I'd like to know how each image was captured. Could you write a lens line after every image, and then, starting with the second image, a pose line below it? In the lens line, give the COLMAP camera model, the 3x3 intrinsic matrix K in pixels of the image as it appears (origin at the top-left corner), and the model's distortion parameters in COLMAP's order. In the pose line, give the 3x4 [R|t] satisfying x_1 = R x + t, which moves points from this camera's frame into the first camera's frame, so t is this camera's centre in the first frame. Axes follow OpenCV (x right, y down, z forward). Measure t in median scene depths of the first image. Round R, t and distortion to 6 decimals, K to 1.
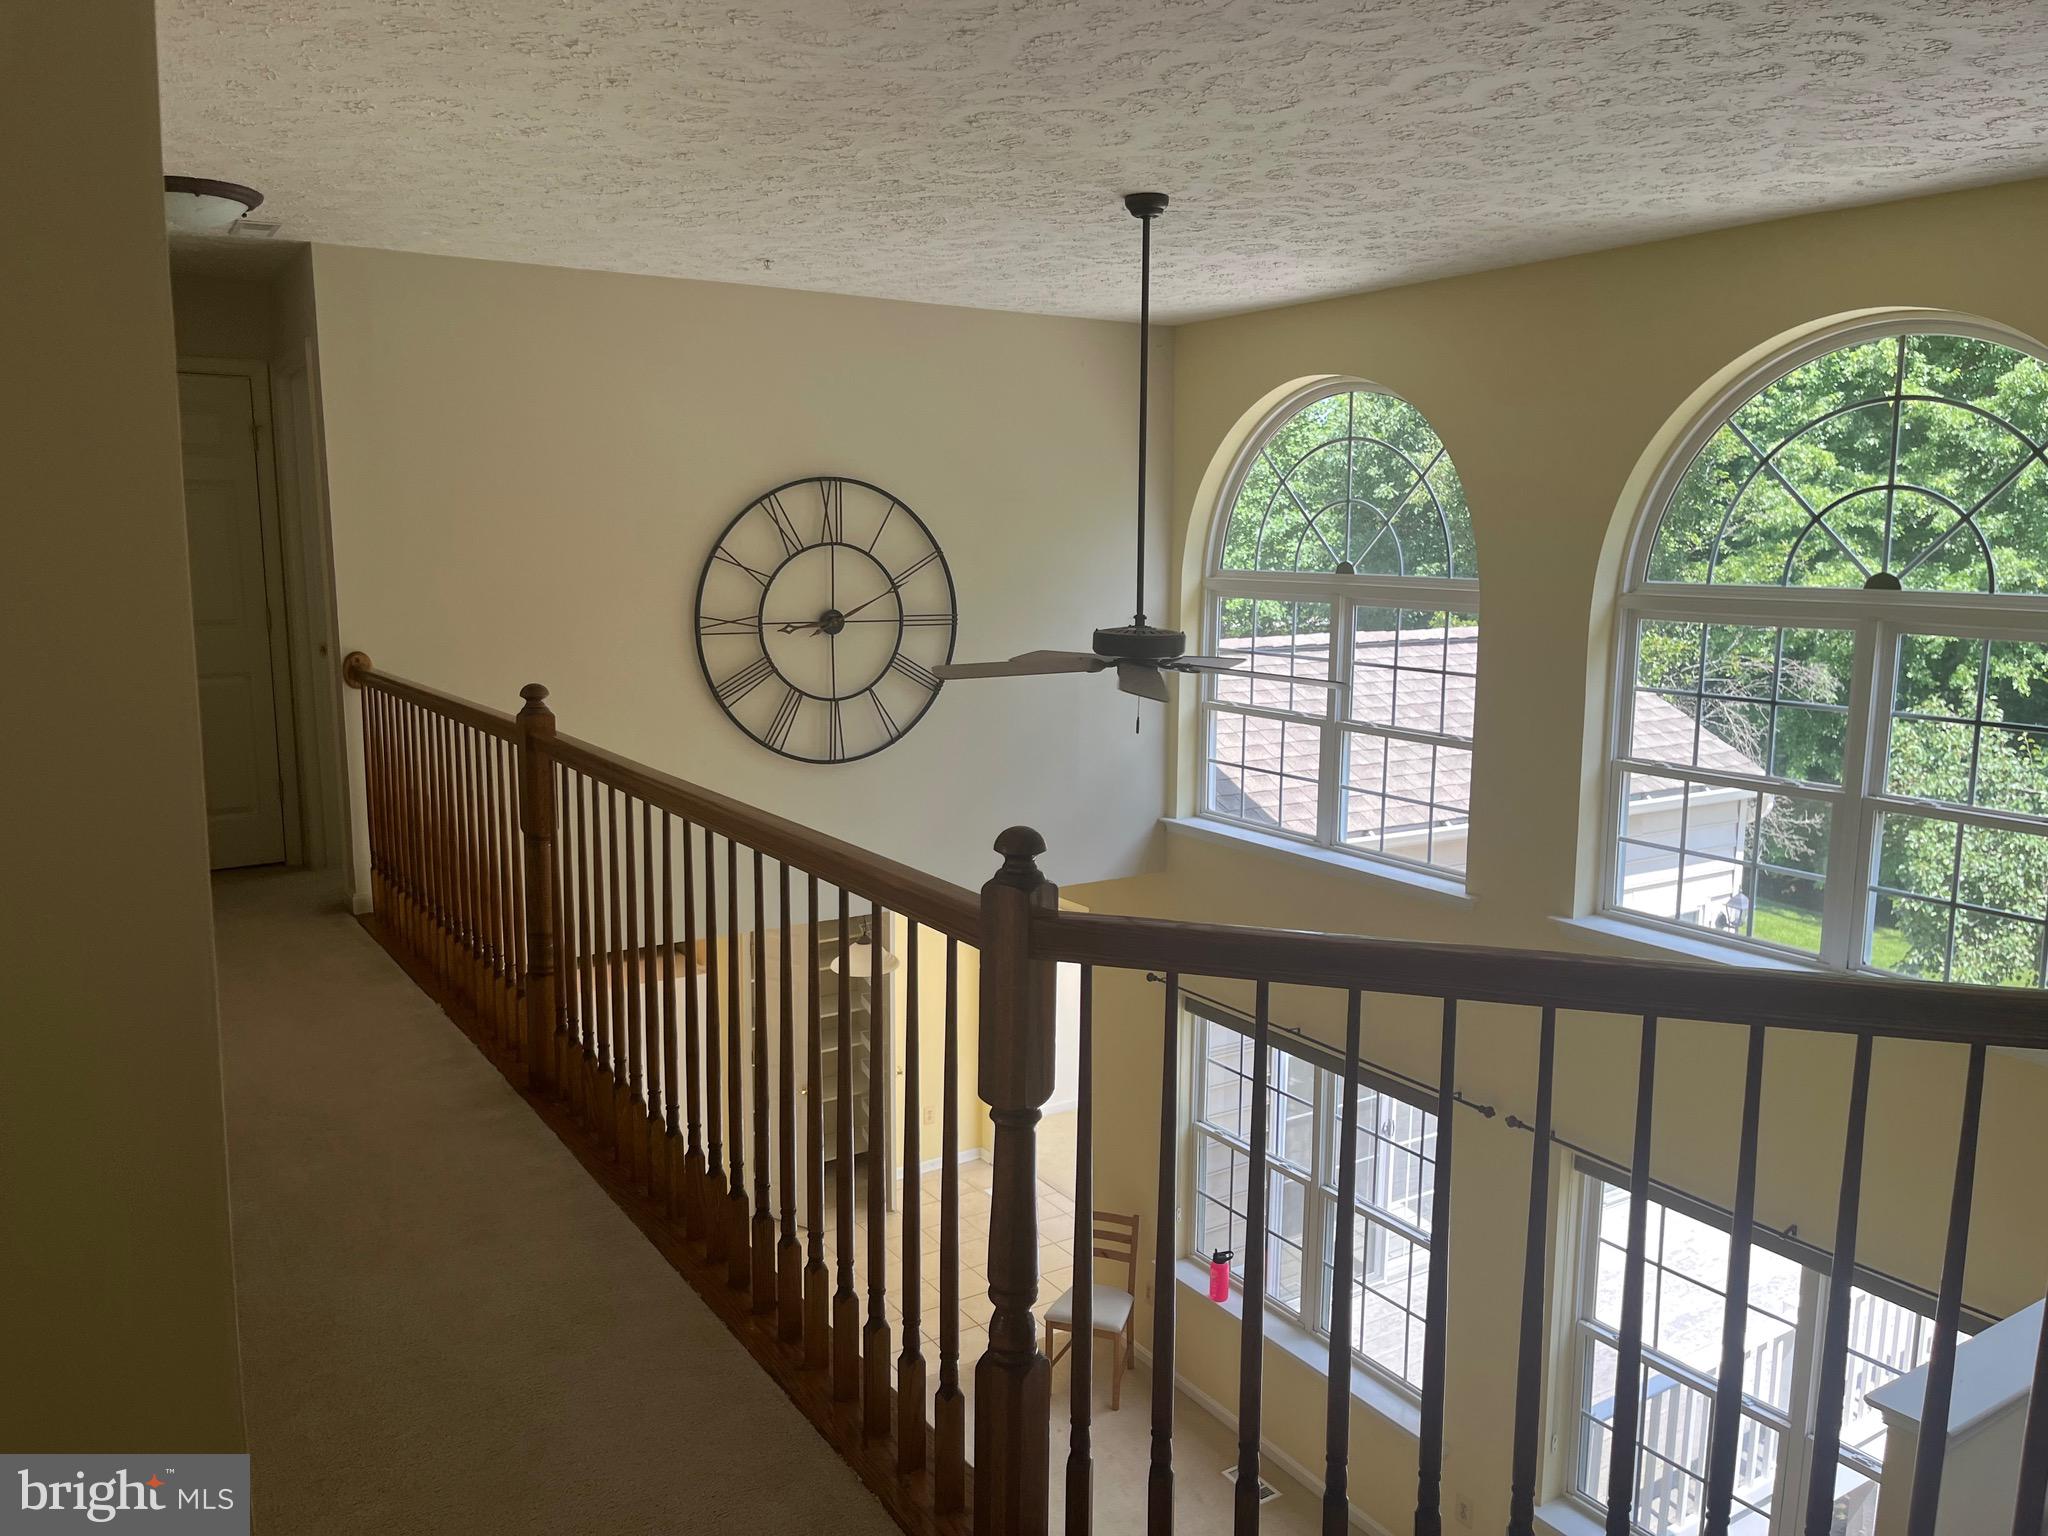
lens RADIAL K [[1569.8, 0, 1007.4], [0, 1569.8, 764.6], [0, 0, 1]] dist [0.073239, -0.098230]
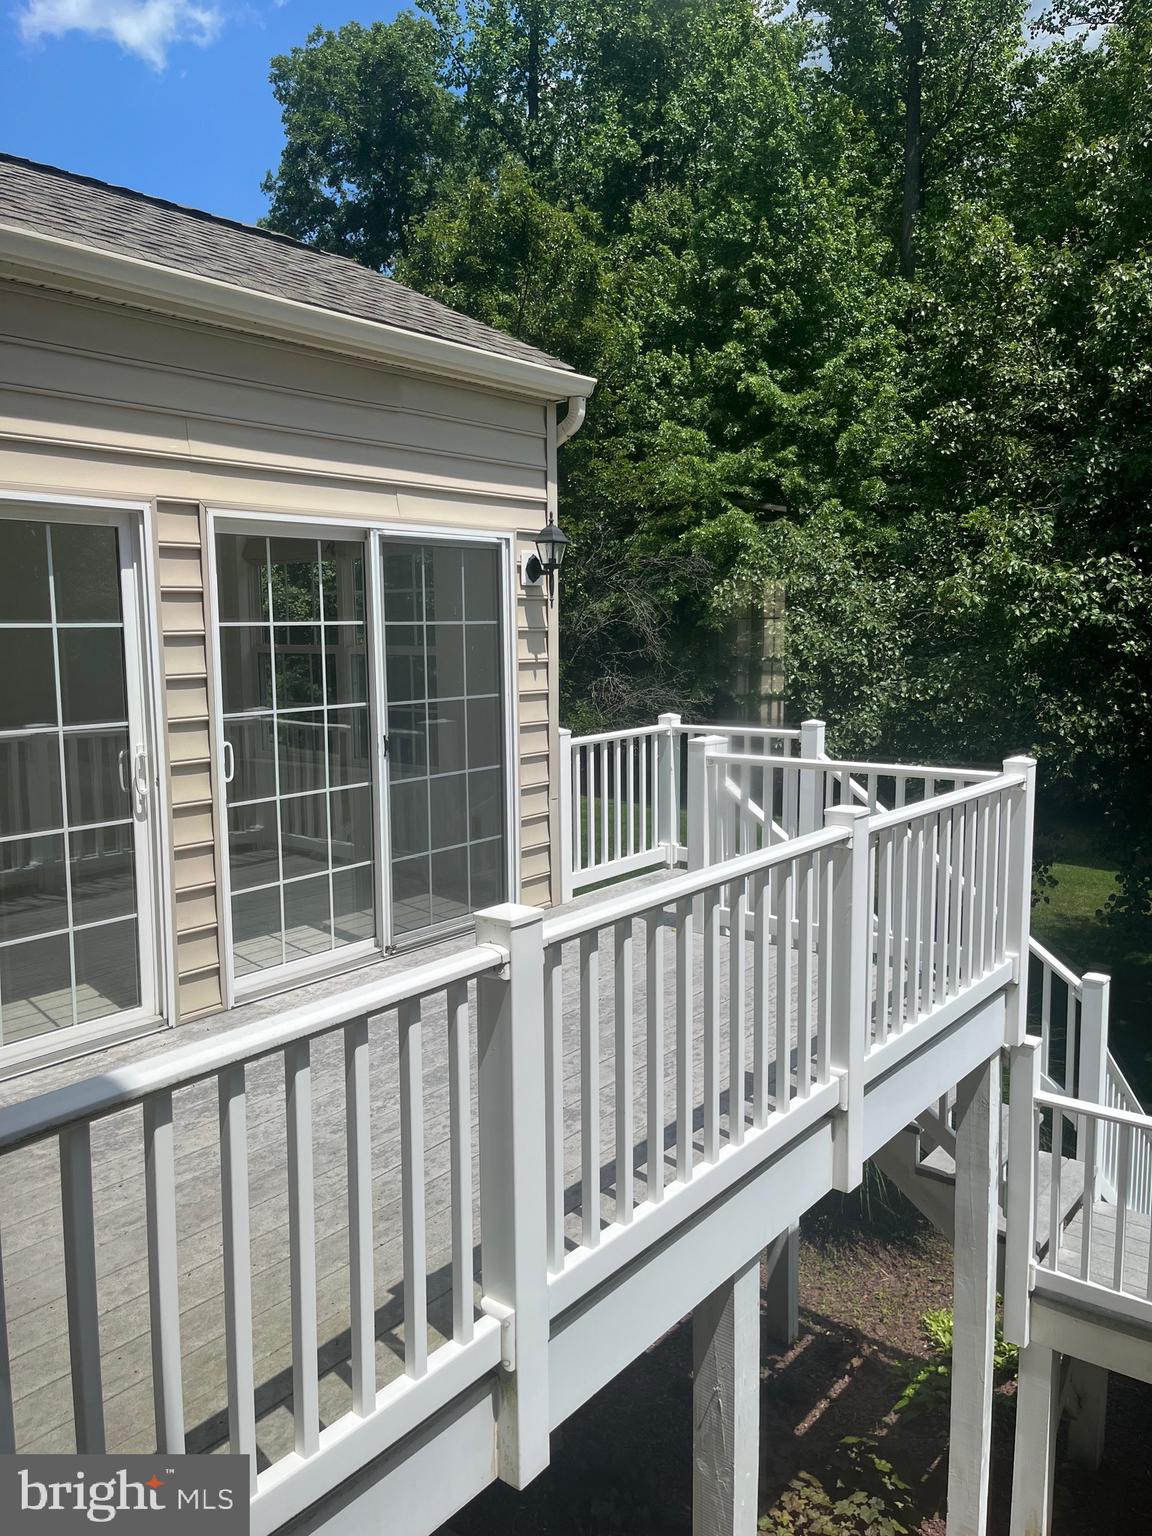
lens RADIAL K [[1177.3, 0, 567.3], [0, 1177.3, 756.2], [0, 0, 1]] dist [0.073239, -0.098230]
pose [[0.944756, -0.050541, 0.323854, 0.390379], [0.063974, 0.997471, -0.030958, 0.288871], [-0.321471, 0.049966, 0.945600, 0.654252]]
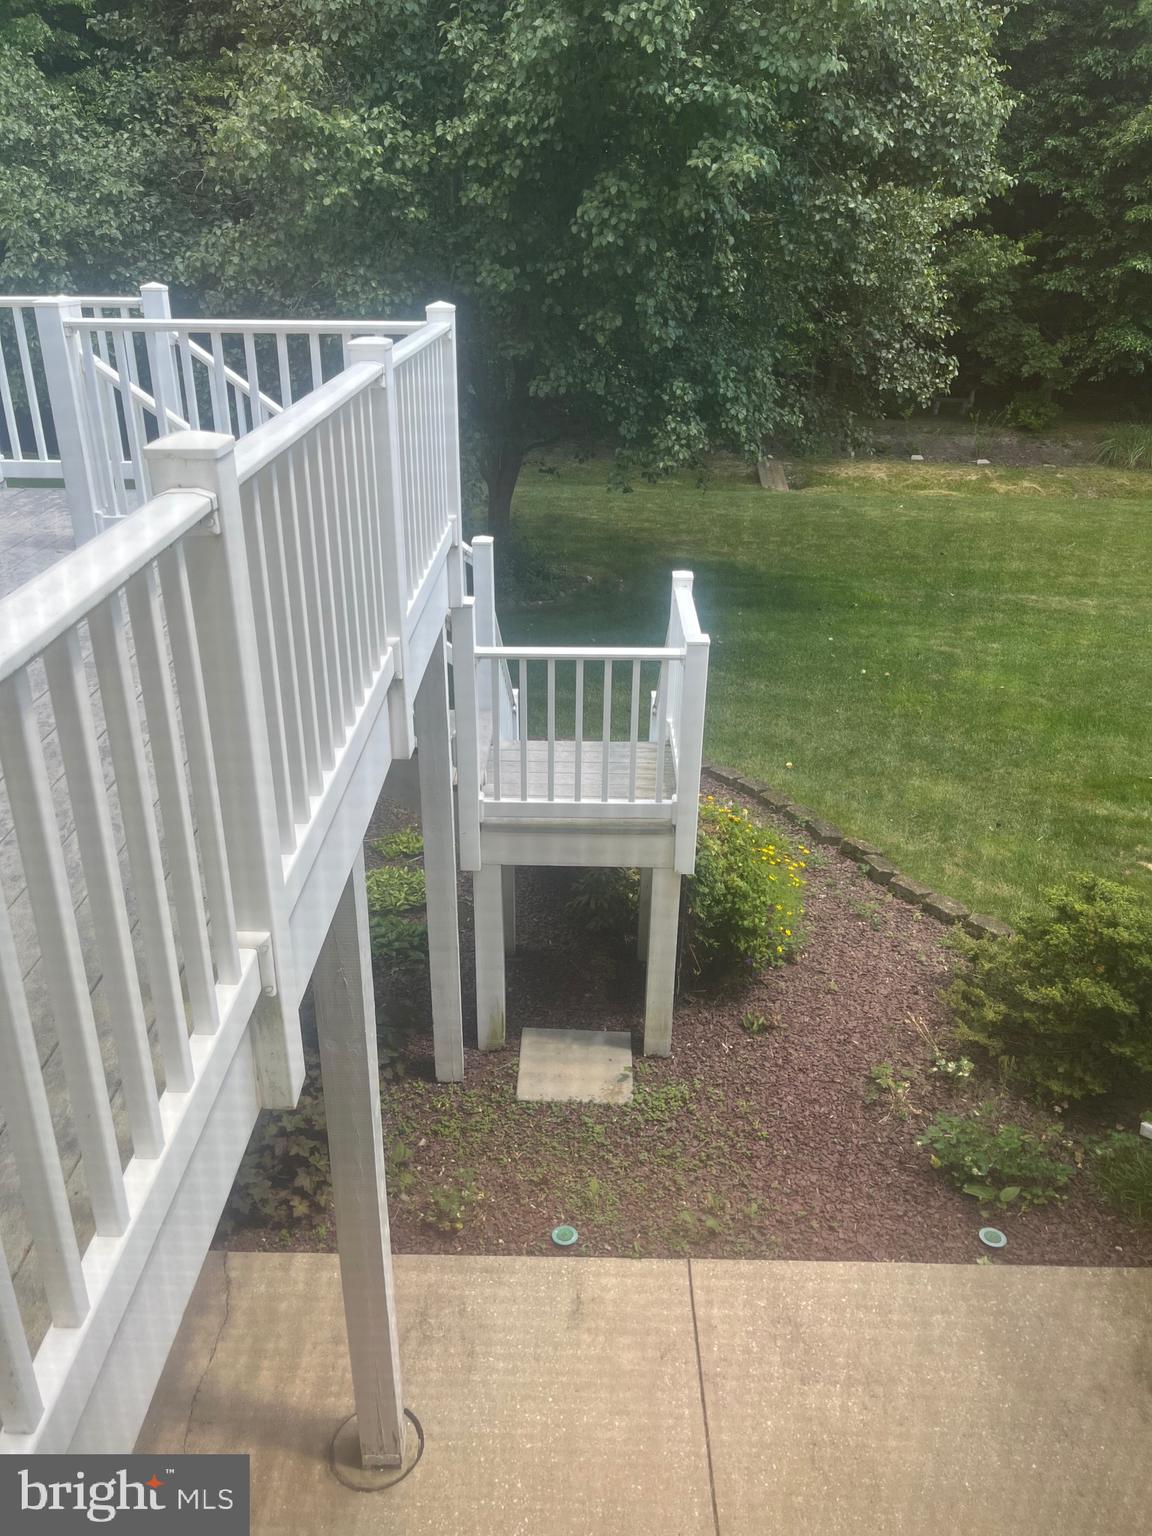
lens RADIAL K [[1177.3, 0, 576.9], [0, 1177.3, 783.3], [0, 0, 1]] dist [0.073239, -0.098230]
pose [[0.555574, -0.359761, 0.749606, 0.330185], [0.127009, 0.927686, 0.351095, 0.307411], [-0.821709, -0.099852, 0.561091, 0.751942]]
